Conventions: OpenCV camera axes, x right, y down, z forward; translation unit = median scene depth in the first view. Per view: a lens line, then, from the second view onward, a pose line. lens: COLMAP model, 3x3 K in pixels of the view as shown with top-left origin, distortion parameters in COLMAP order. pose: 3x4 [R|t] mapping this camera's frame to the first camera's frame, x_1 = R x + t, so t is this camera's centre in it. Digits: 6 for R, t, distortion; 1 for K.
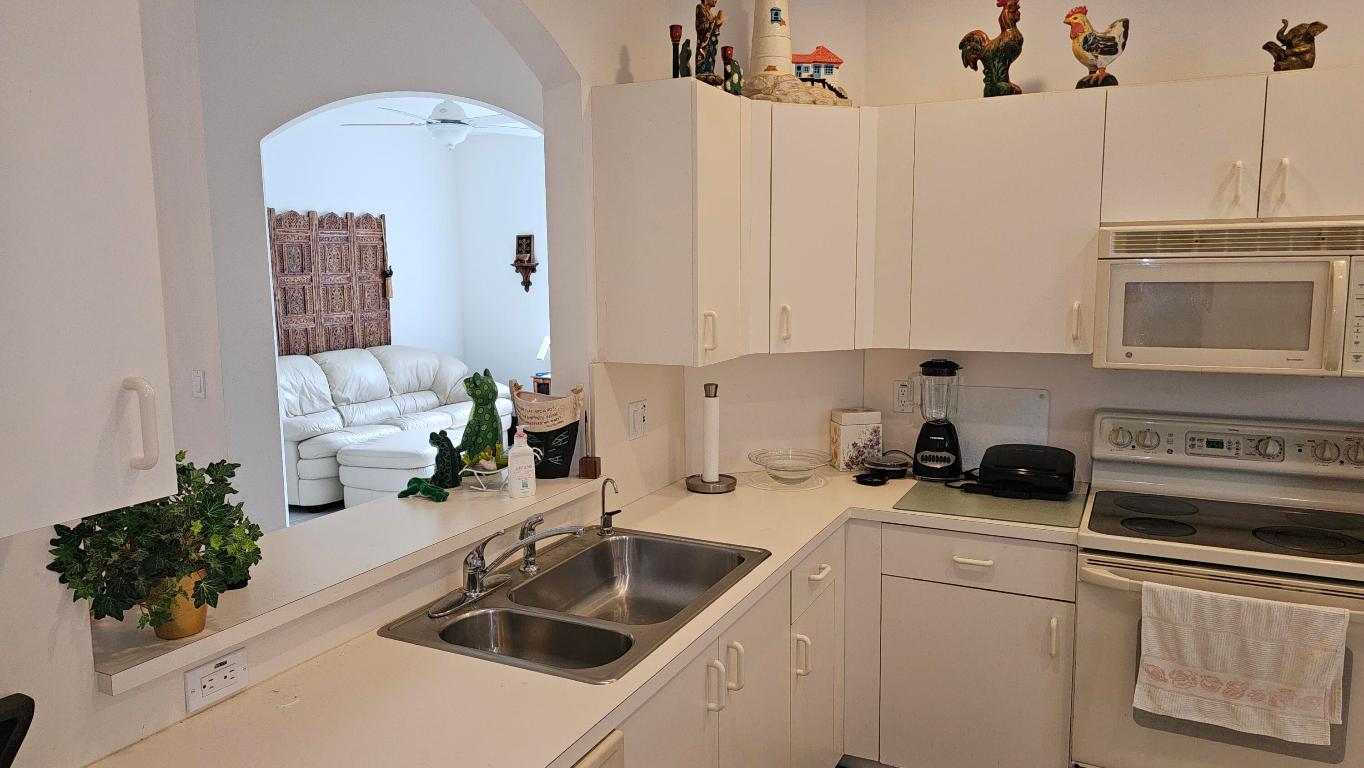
lens RADIAL K [[908.3, 0, 686.9], [0, 908.3, 386.2], [0, 0, 1]] dist [0.115578, -0.151178]
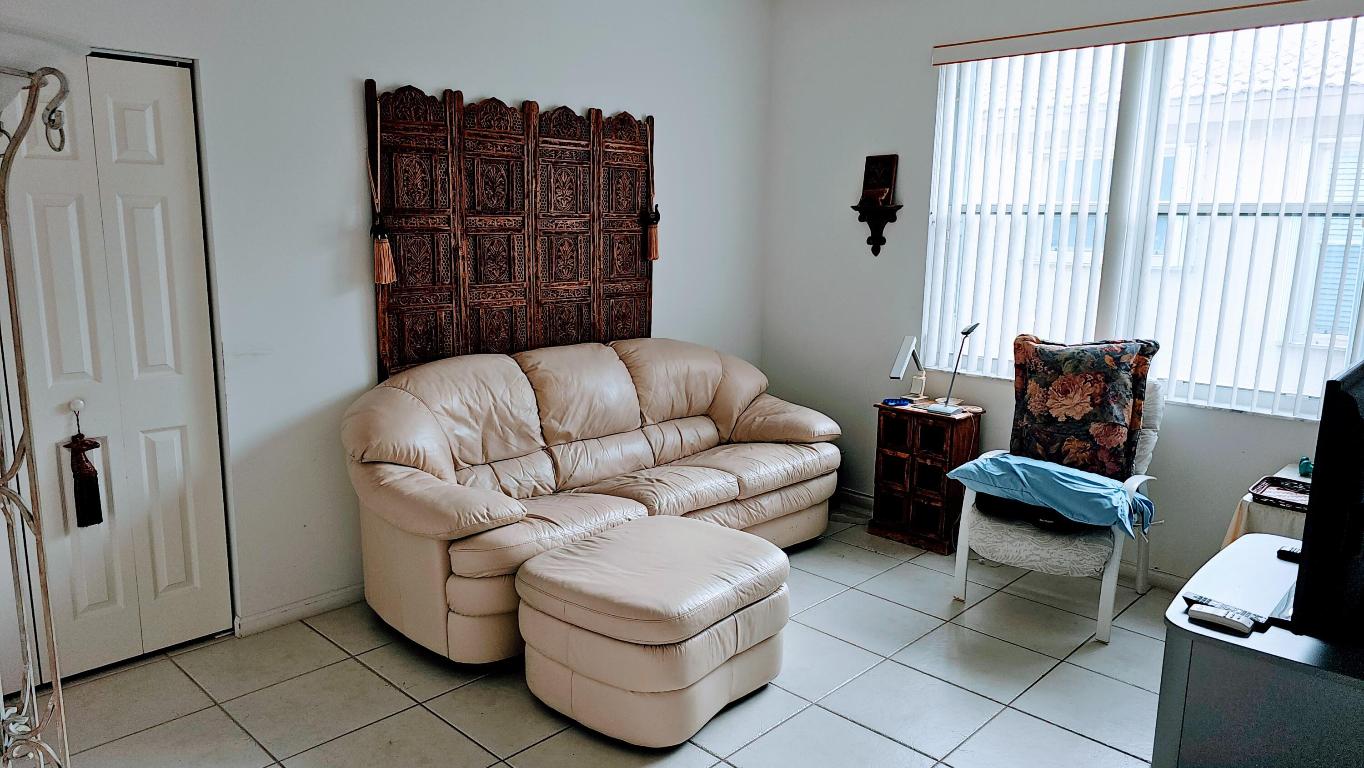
lens RADIAL K [[908.3, 0, 686.9], [0, 908.3, 386.2], [0, 0, 1]] dist [0.115578, -0.151178]
pose [[0.953774, 0.076920, -0.290513, -0.128778], [-0.065470, 0.996653, 0.048947, -0.046260], [0.293305, -0.027664, 0.955618, 0.457241]]
